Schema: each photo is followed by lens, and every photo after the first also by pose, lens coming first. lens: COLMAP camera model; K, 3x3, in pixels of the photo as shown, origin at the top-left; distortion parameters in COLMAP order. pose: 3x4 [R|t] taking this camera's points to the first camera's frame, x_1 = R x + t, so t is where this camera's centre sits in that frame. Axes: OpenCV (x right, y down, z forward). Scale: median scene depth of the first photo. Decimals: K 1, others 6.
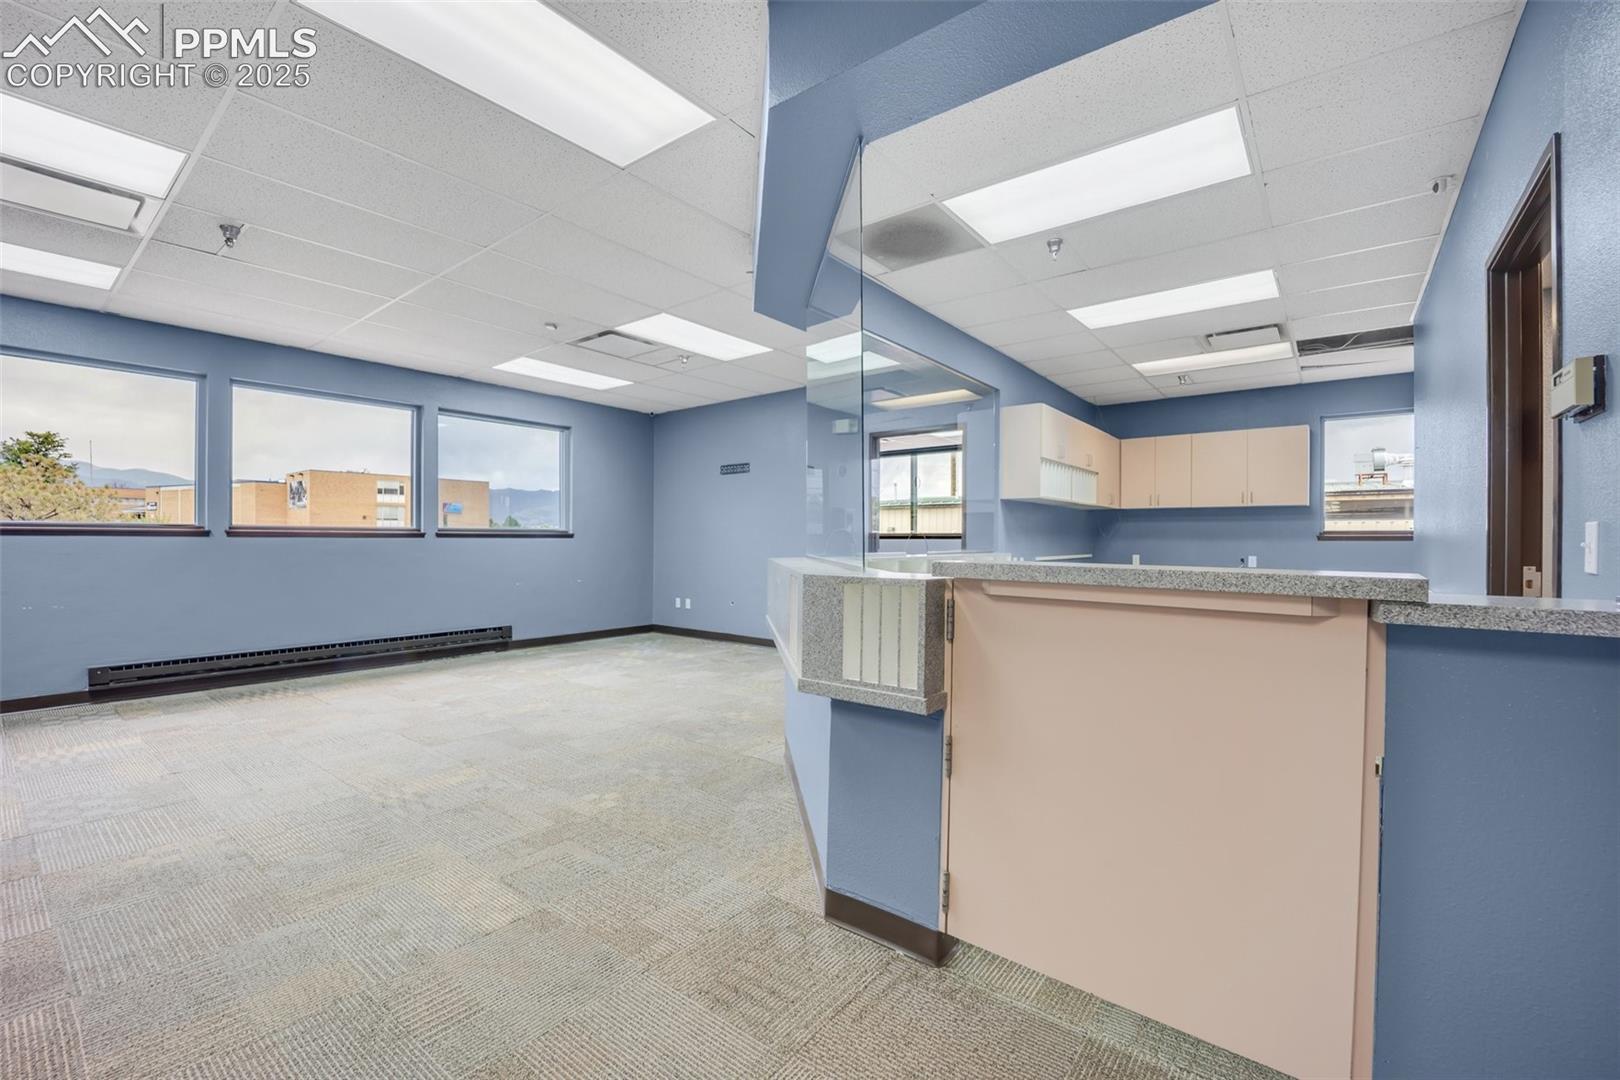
lens RADIAL K [[678.1, 0, 812.6], [0, 678.1, 538.9], [0, 0, 1]] dist [-0.020454, 0.000774]
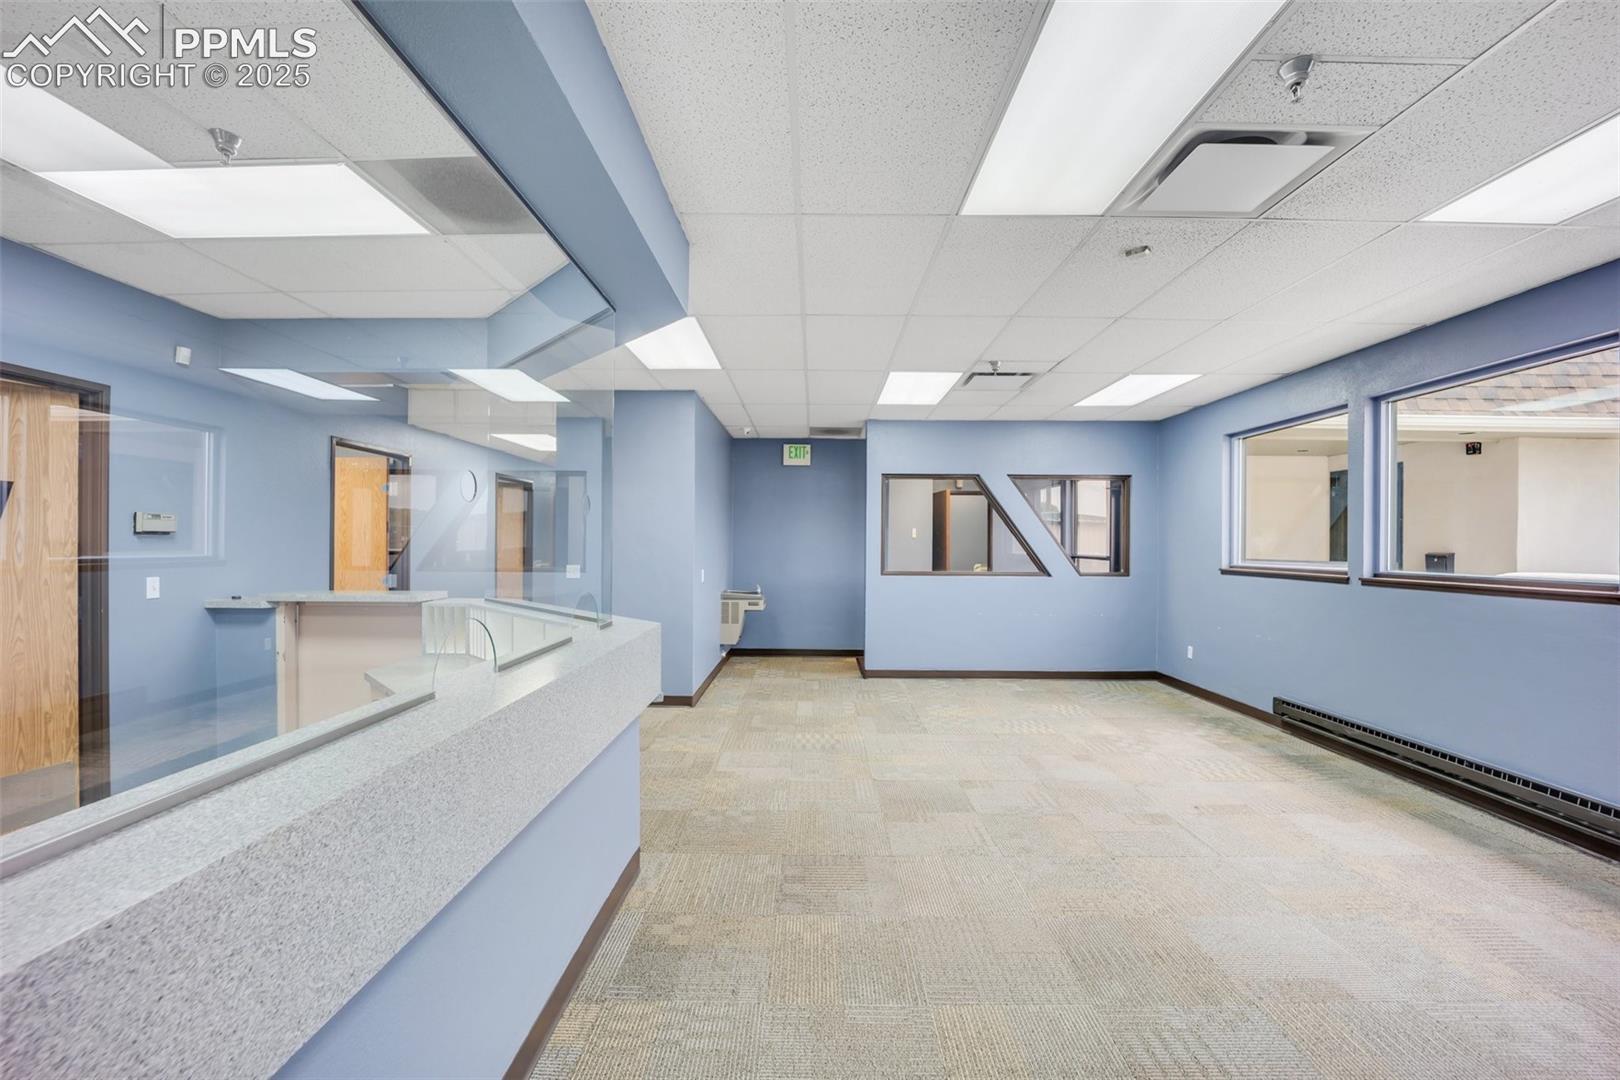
lens RADIAL K [[678.1, 0, 809.4], [0, 678.1, 544.4], [0, 0, 1]] dist [-0.020454, 0.000774]
pose [[-0.797790, -0.009165, -0.602865, 0.313861], [-0.009497, 0.999951, -0.002633, -0.073404], [0.602860, 0.003625, -0.797839, 1.953377]]
